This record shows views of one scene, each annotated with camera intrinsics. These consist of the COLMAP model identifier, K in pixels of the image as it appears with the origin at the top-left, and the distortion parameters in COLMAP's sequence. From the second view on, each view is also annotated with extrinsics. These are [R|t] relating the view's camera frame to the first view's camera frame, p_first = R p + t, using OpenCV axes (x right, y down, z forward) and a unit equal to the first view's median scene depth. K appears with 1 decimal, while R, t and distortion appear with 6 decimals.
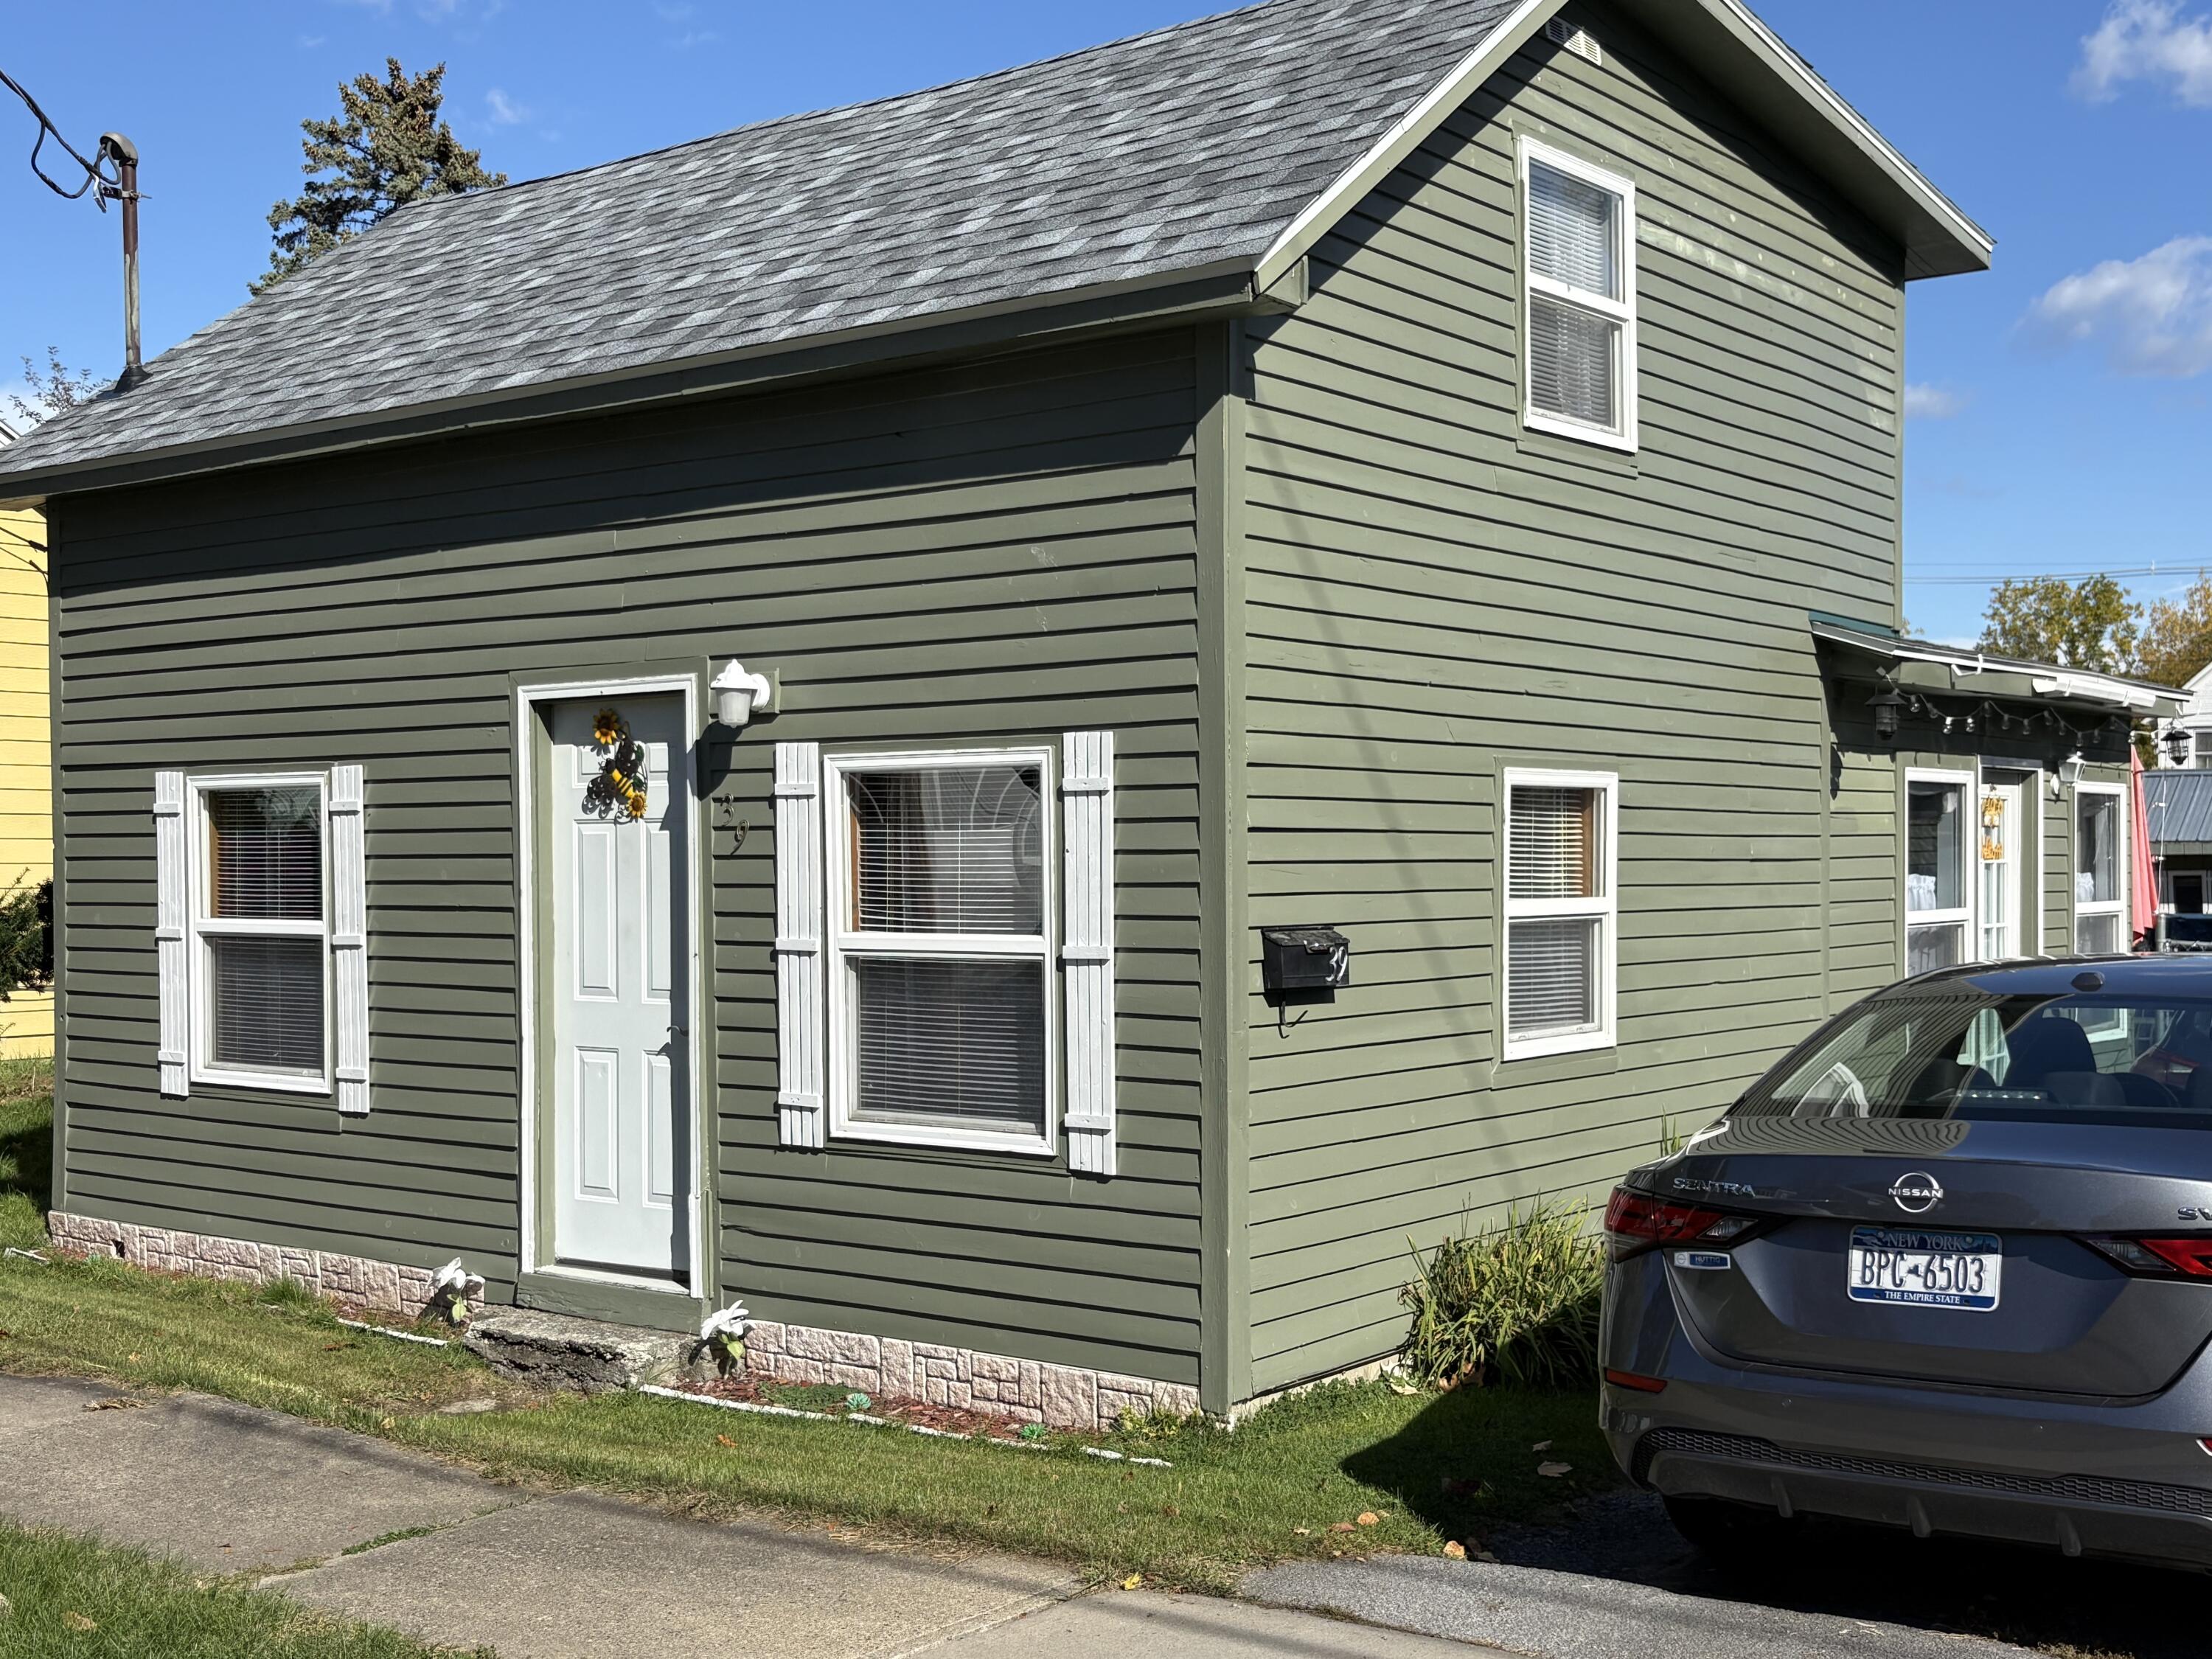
lens RADIAL K [[2544.8, 0, 1106.3], [0, 2544.8, 832.3], [0, 0, 1]] dist [-0.007388, 0.000000]
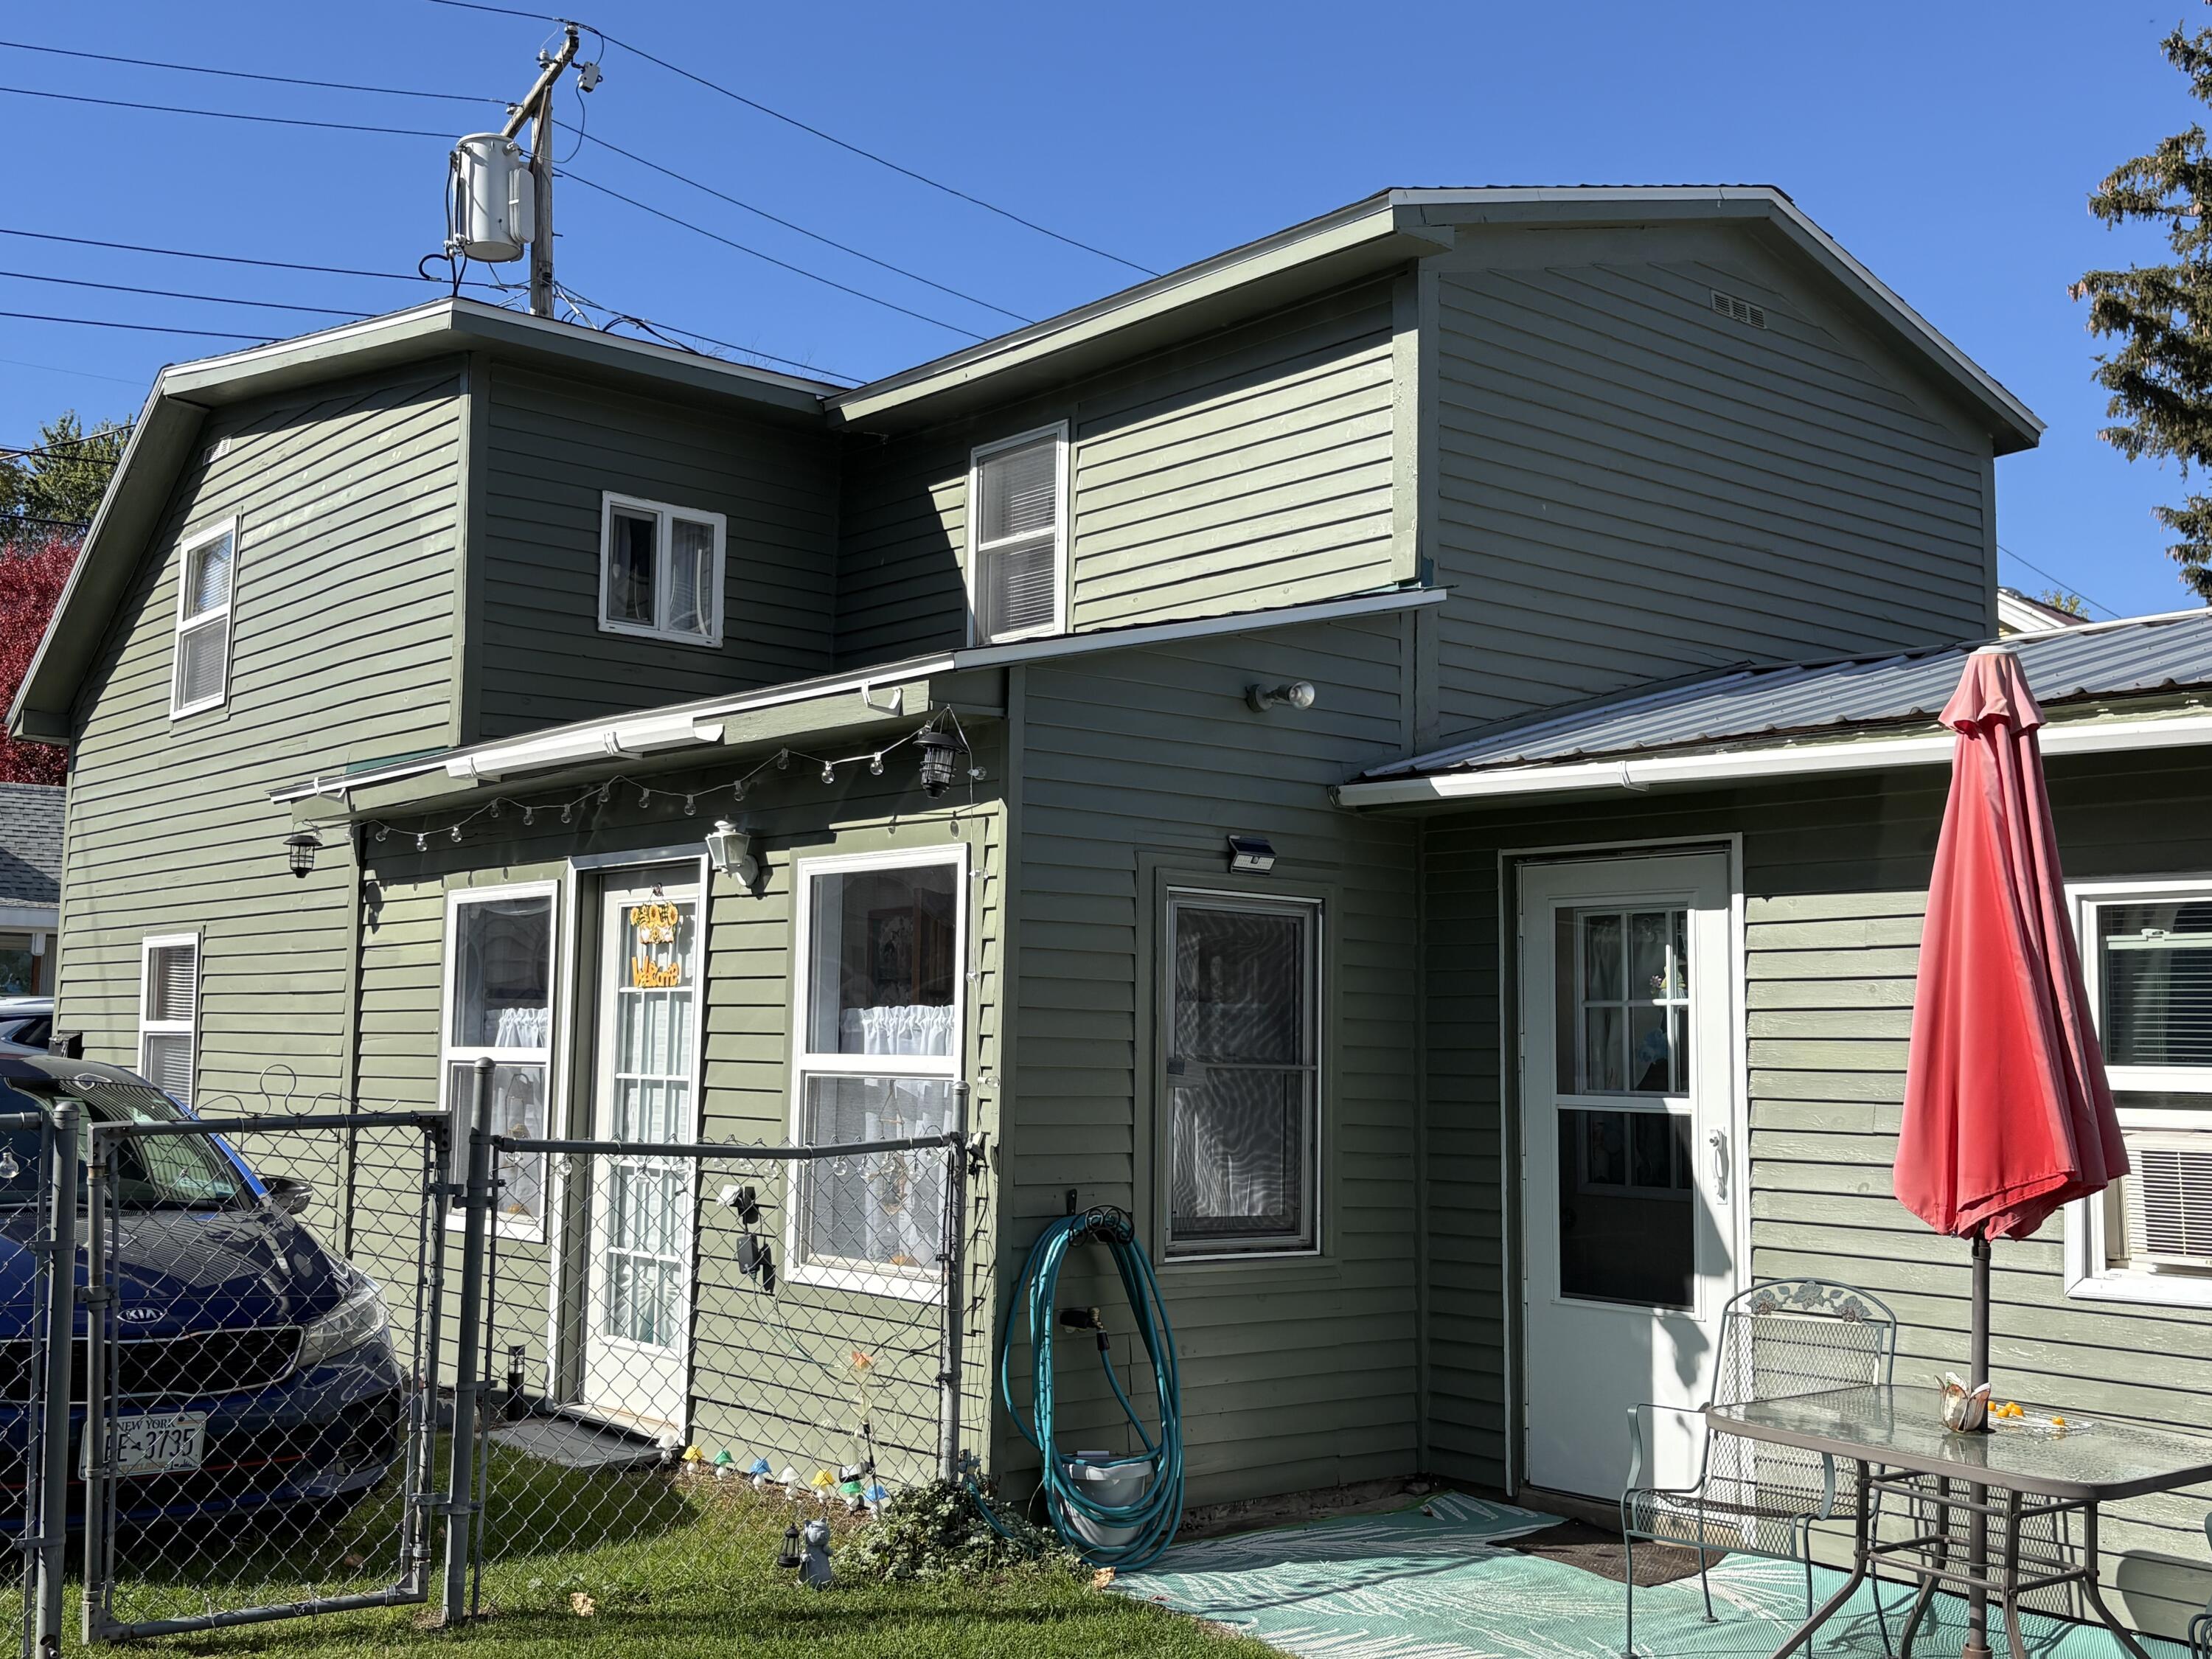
lens RADIAL K [[2416.4, 0, 1105.3], [0, 2416.4, 830.3], [0, 0, 1]] dist [0.012628, 0.000000]
pose [[-0.221932, -0.101271, -0.969789, 1.056197], [-0.017721, 0.994847, -0.099832, 0.034992], [0.974901, -0.004970, -0.222582, 1.339517]]
